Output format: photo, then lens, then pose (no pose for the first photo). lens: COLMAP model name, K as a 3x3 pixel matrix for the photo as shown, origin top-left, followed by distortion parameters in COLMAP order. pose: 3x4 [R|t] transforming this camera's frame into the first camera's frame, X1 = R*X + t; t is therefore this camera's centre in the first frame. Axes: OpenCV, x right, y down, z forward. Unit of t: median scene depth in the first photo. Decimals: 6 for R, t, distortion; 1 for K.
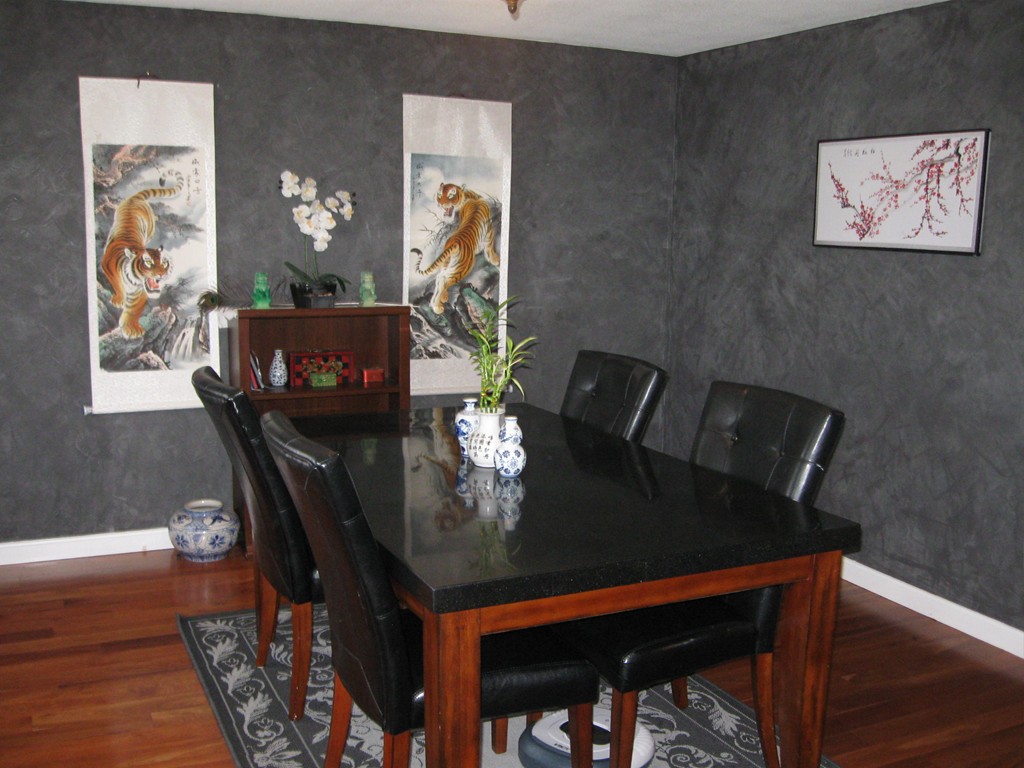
lens RADIAL K [[1052.9, 0, 512.3], [0, 1052.9, 384.1], [0, 0, 1]] dist [-0.108050, 0.000000]
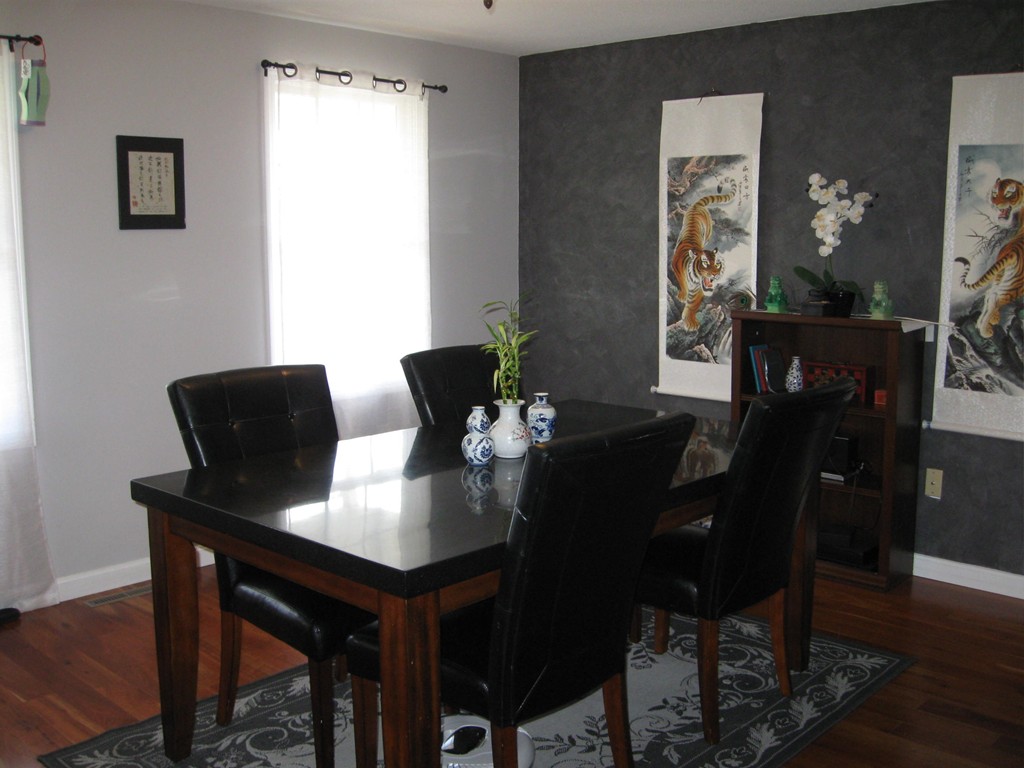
lens RADIAL K [[1052.9, 0, 512.8], [0, 1052.9, 385.4], [0, 0, 1]] dist [-0.108050, 0.000000]
pose [[0.377124, 0.120201, -0.918330, 0.595575], [-0.137657, 0.987804, 0.072764, -0.041866], [0.915876, 0.098974, 0.389071, 0.392357]]
